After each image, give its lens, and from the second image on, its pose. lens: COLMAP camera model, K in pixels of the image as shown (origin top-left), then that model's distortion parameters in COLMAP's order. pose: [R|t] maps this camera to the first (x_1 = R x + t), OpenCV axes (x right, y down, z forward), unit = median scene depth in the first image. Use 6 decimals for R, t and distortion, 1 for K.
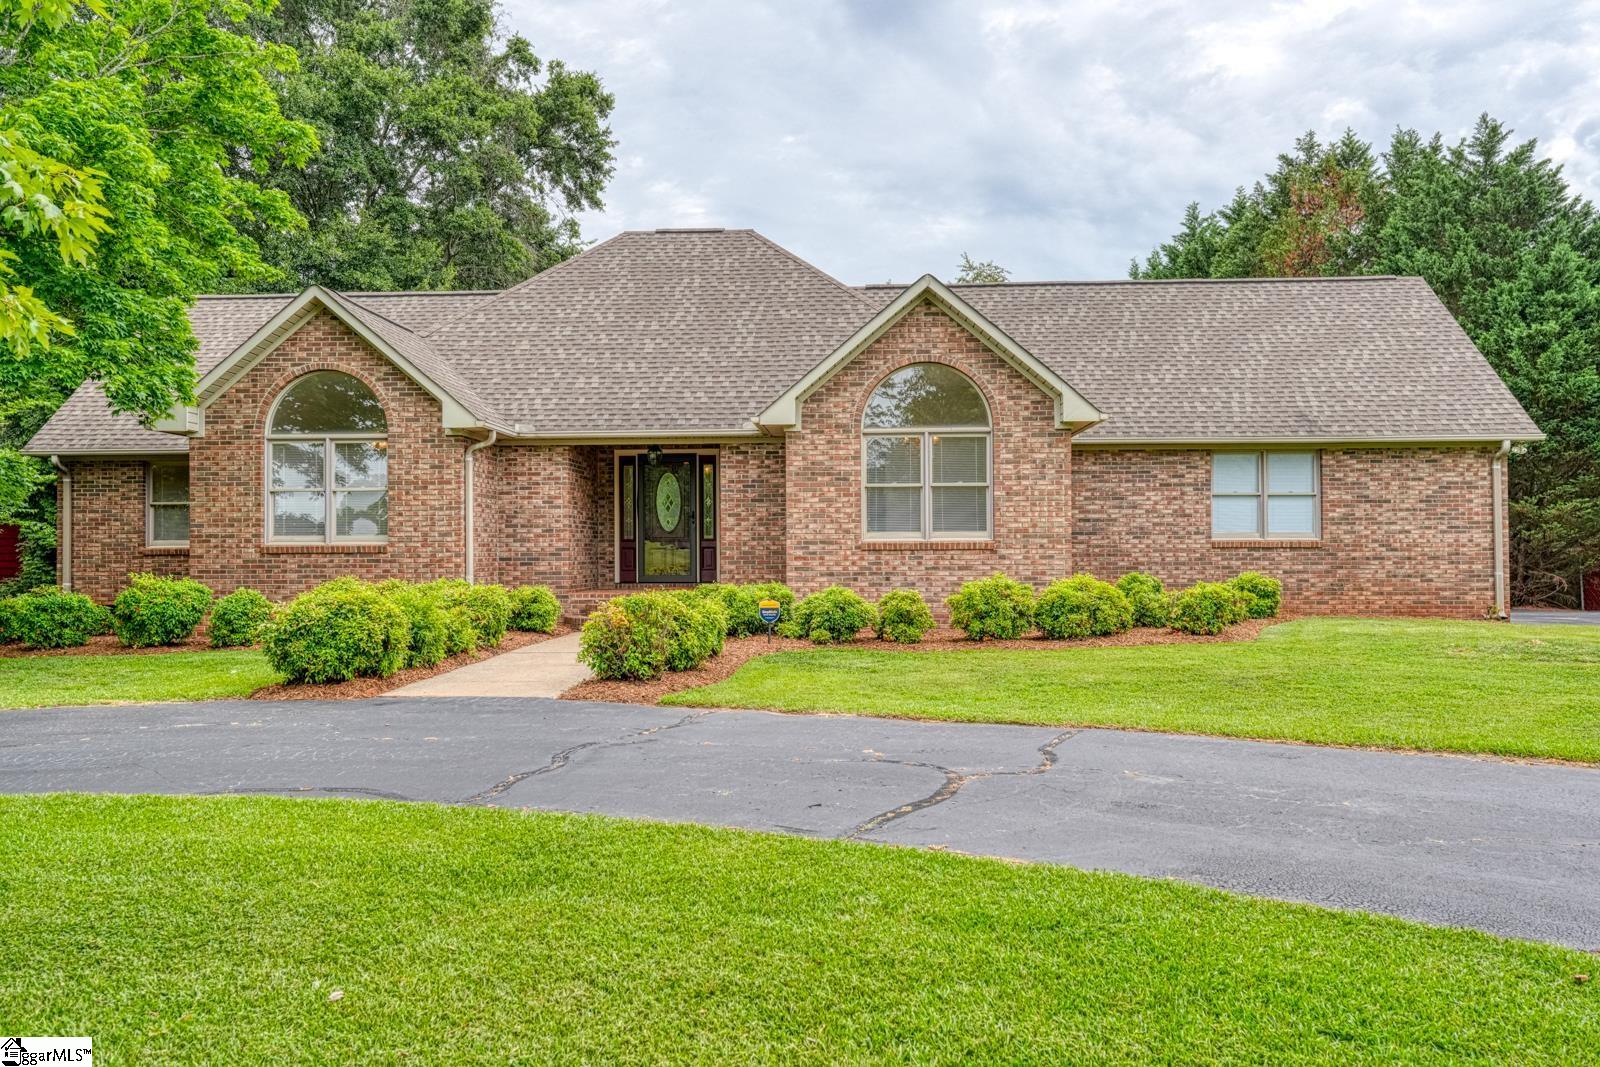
lens RADIAL K [[1243.9, 0, 800.9], [0, 1243.9, 534.2], [0, 0, 1]] dist [0.011144, -0.004891]
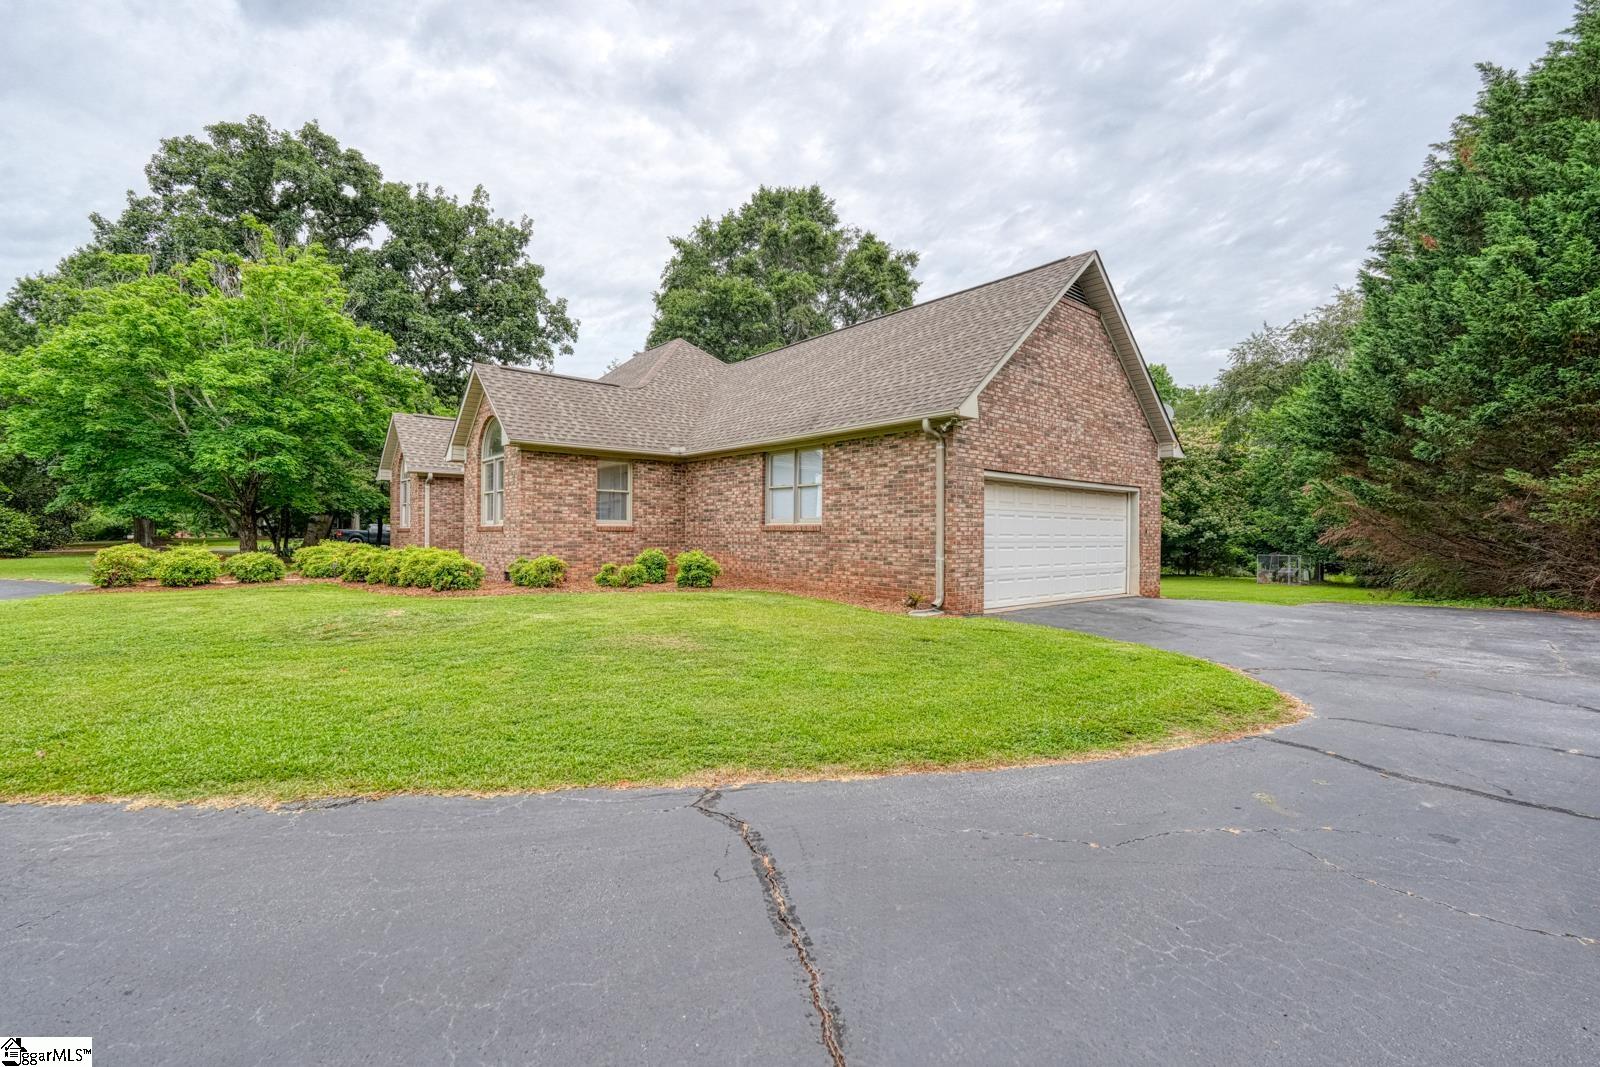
lens RADIAL K [[710.7, 0, 804.8], [0, 710.7, 538.5], [0, 0, 1]] dist [-0.002012, 0.003752]
pose [[0.715654, 0.012296, -0.698347, 0.863018], [-0.009979, 0.999923, 0.007380, 0.012973], [0.698384, 0.001687, 0.715722, 0.534889]]
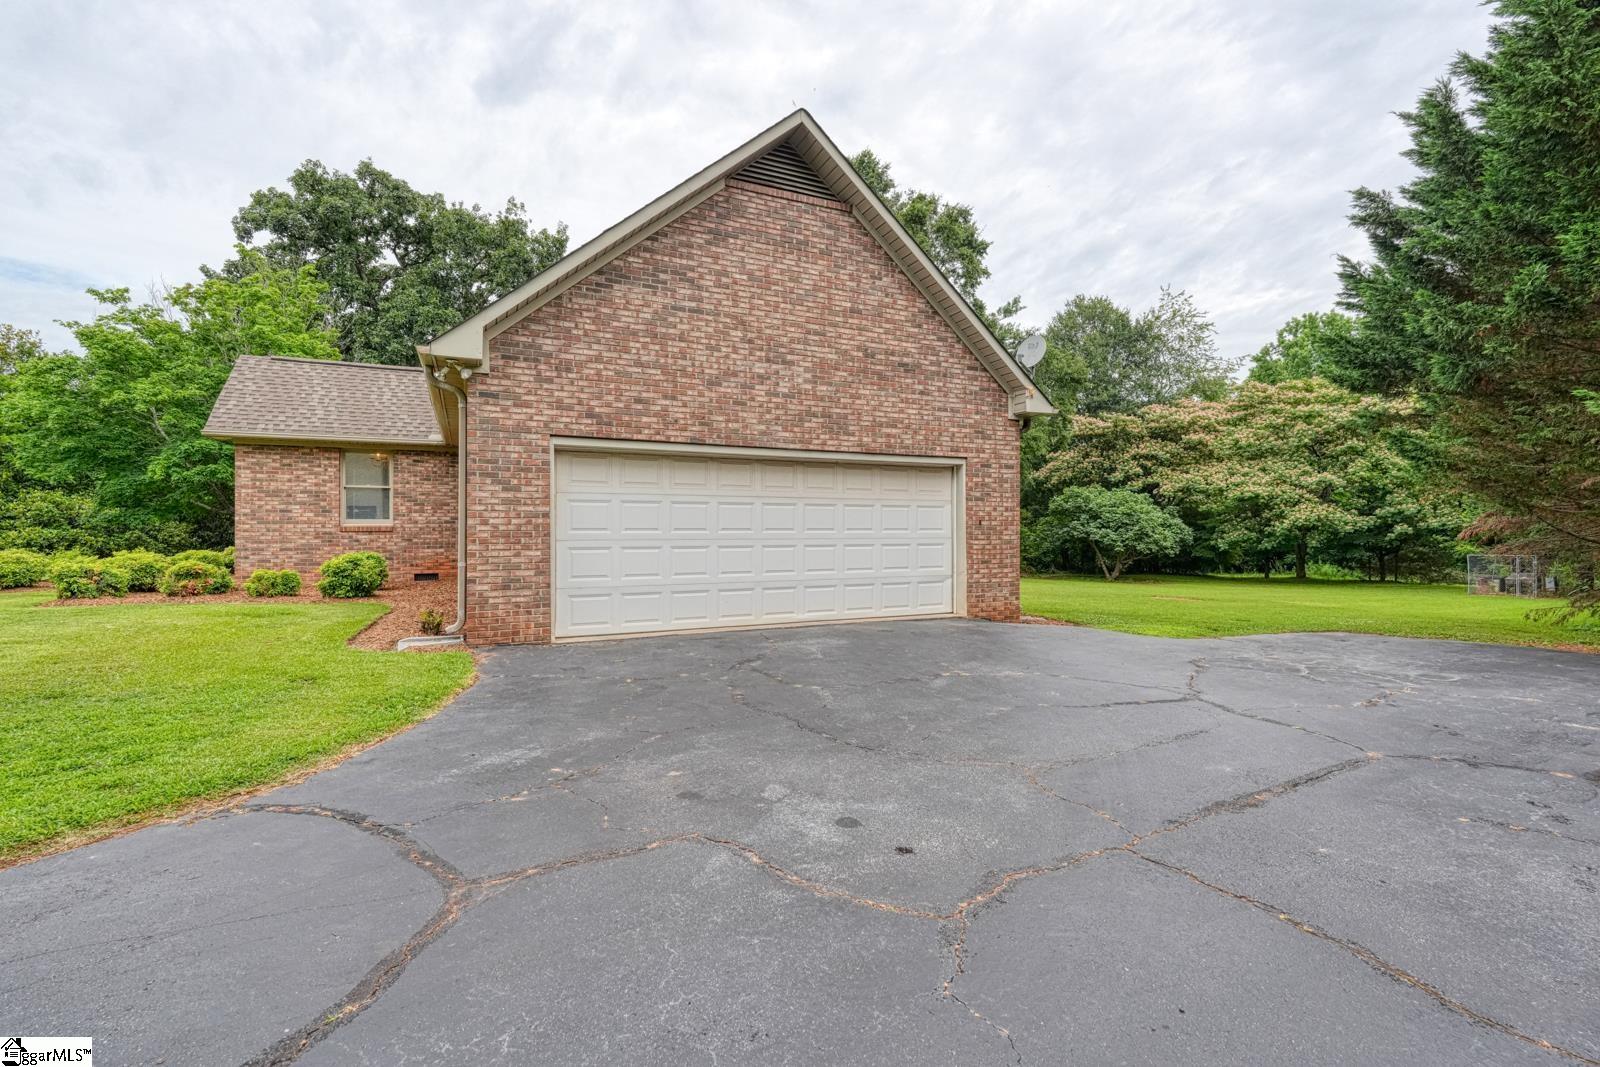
lens RADIAL K [[710.7, 0, 791.9], [0, 710.7, 536.7], [0, 0, 1]] dist [-0.002012, 0.003752]
pose [[0.500890, 0.002713, -0.865507, 0.979036], [0.001612, 0.999990, 0.004067, 0.015514], [0.865509, -0.003432, 0.500881, 0.971053]]
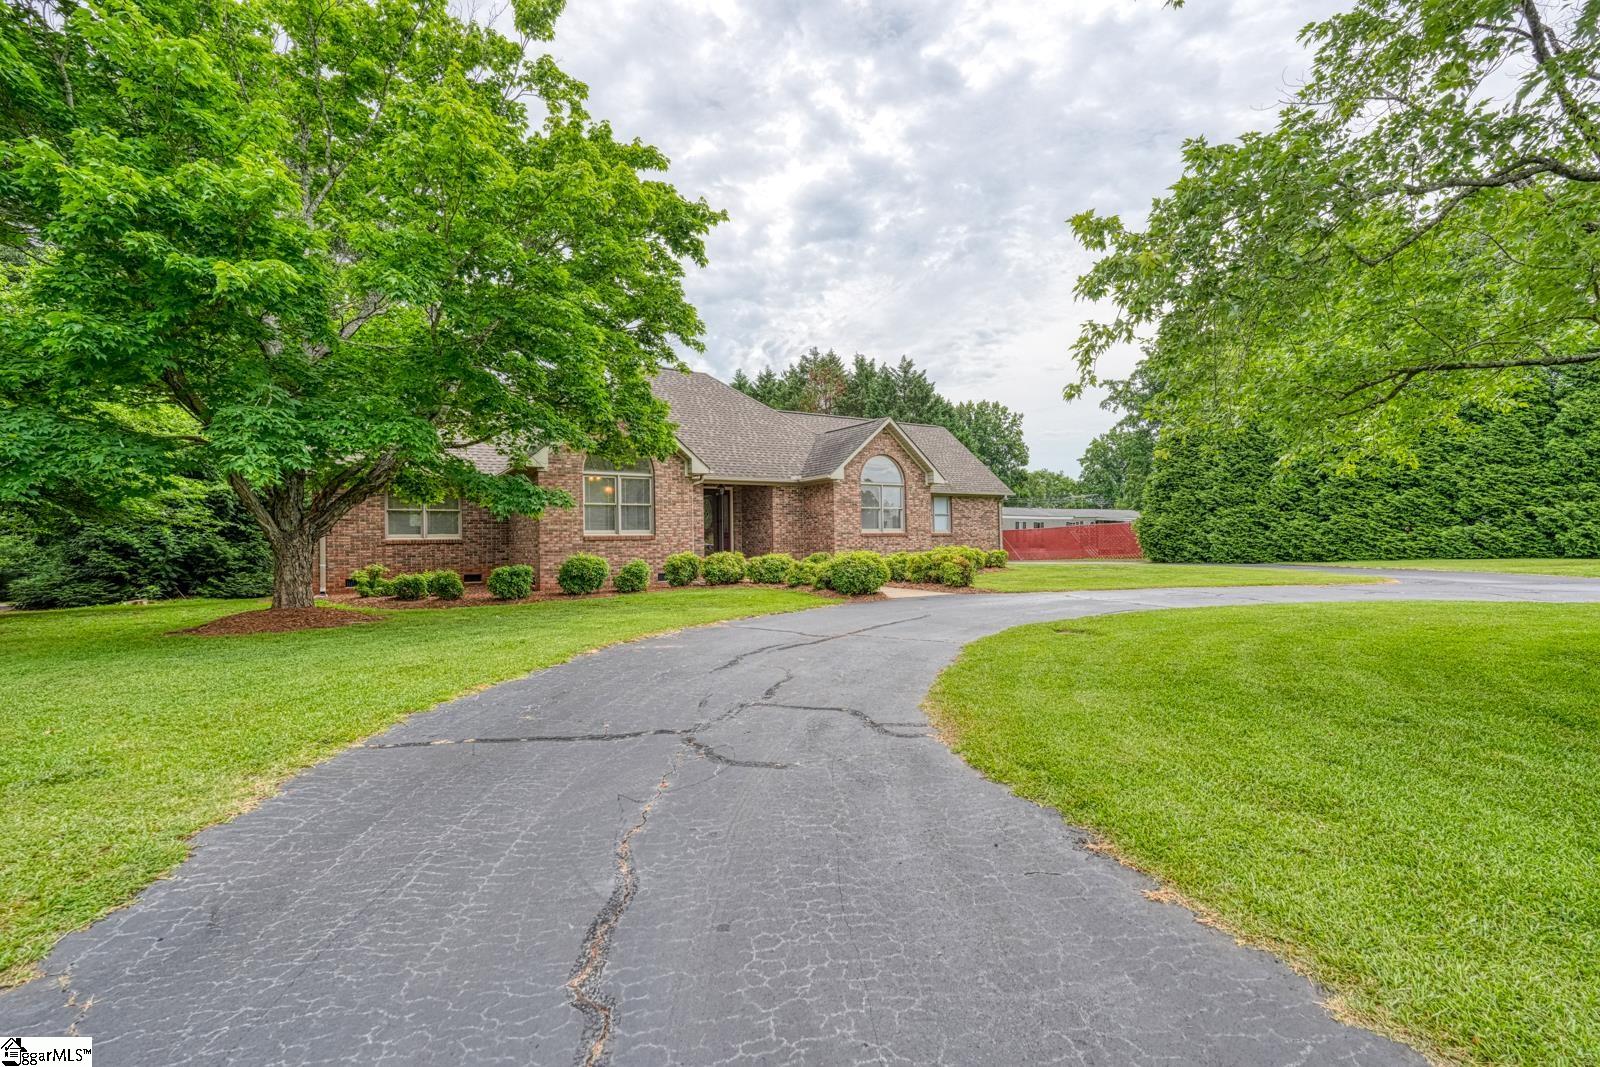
lens RADIAL K [[710.7, 0, 799.5], [0, 710.7, 524.6], [0, 0, 1]] dist [-0.002012, 0.003752]
pose [[0.811086, 0.005588, 0.584901, -0.663411], [0.002431, 0.999914, -0.012924, 0.005922], [-0.584922, 0.011904, 0.811002, 0.028007]]
